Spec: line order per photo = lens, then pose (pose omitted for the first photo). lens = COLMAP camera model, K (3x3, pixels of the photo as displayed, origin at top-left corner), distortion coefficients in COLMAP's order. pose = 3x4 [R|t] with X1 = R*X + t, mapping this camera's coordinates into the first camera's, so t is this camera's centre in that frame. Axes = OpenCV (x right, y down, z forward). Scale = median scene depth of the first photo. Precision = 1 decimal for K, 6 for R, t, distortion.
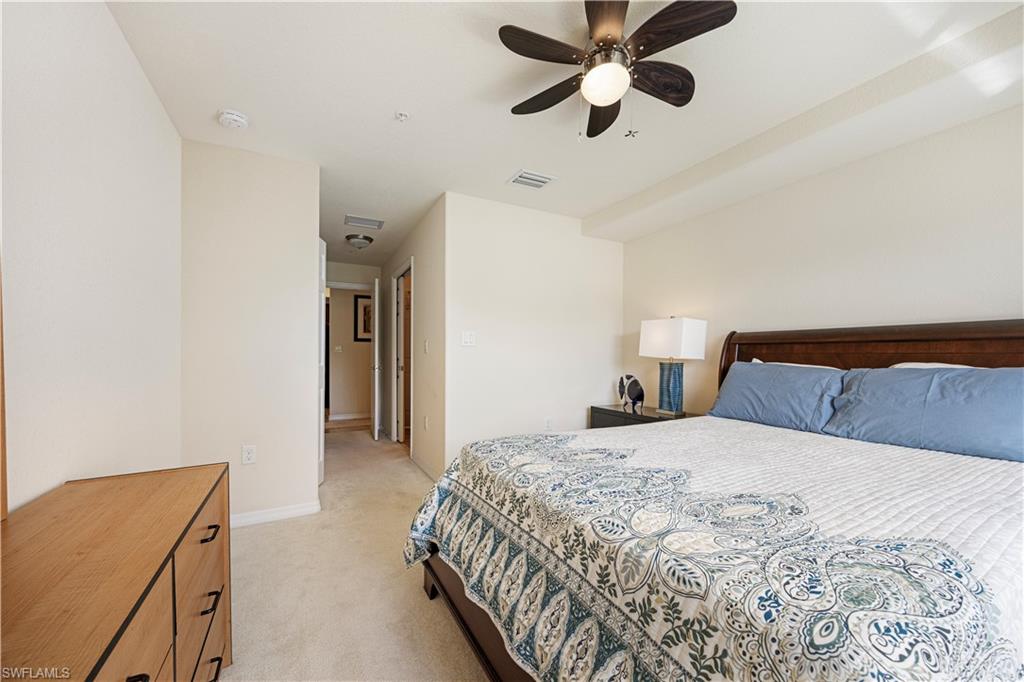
lens RADIAL K [[397.5, 0, 513.6], [0, 397.5, 354.0], [0, 0, 1]] dist [-0.001566, 0.000001]
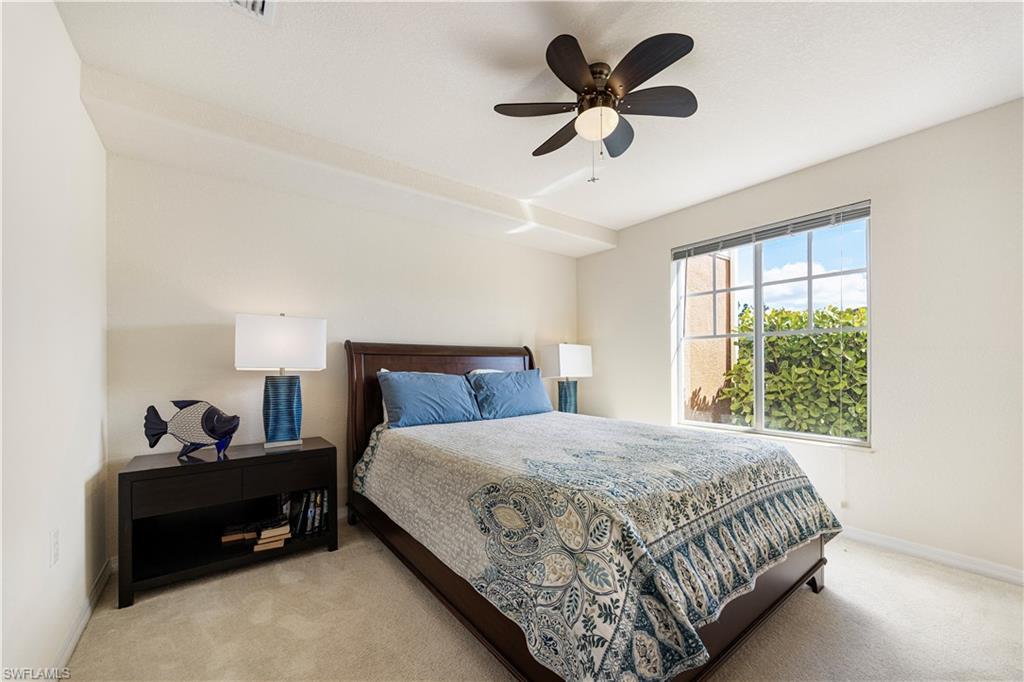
lens RADIAL K [[398.9, 0, 511.5], [0, 398.9, 367.7], [0, 0, 1]] dist [-0.002381, -0.000329]
pose [[-0.150756, -0.013851, 0.988474, -0.565540], [-0.000390, 0.999903, 0.013952, -0.007146], [-0.988571, 0.001718, -0.150747, 0.945849]]
